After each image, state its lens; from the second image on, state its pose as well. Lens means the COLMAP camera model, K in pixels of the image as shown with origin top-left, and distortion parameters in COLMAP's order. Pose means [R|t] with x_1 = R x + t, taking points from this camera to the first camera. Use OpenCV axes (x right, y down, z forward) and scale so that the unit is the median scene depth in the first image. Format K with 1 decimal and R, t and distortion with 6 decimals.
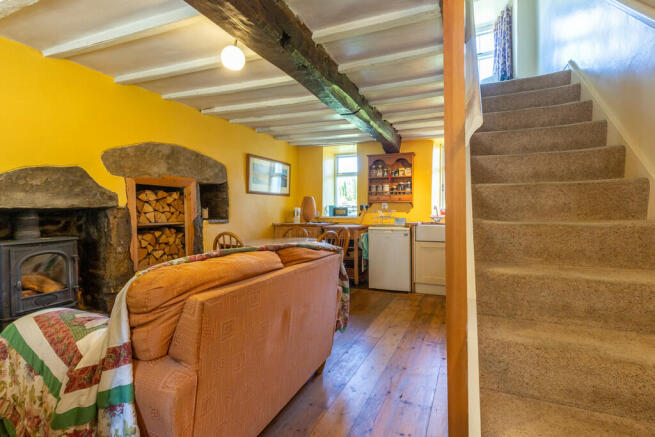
lens RADIAL K [[325.8, 0, 329.8], [0, 325.8, 214.6], [0, 0, 1]] dist [0.000532, 0.000184]
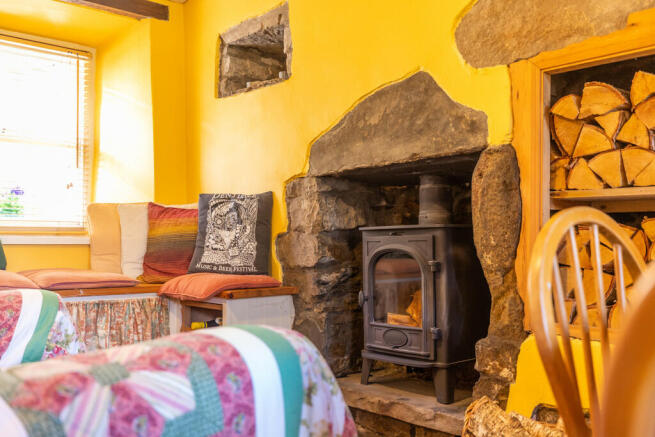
lens RADIAL K [[648.0, 0, 329.6], [0, 648.0, 216.5], [0, 0, 1]] dist [0.001935, 0.000000]
pose [[-0.422568, -0.026626, -0.905940, 0.098241], [-0.010243, 0.999645, -0.024601, 0.069916], [0.906273, -0.001116, -0.422691, 1.046677]]
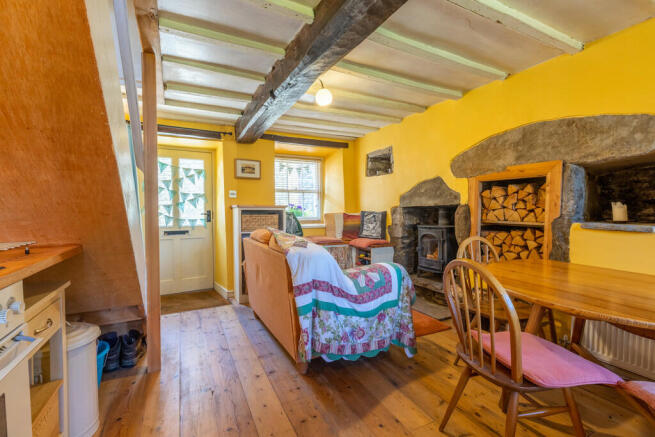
lens RADIAL K [[295.5, 0, 326.9], [0, 295.5, 218.6], [0, 0, 1]] dist [0.000527, -0.000662]
pose [[-0.638179, 0.029552, -0.769320, 0.433646], [-0.006645, 0.999014, 0.043888, -0.015066], [0.769859, 0.033121, -0.637354, 1.190759]]
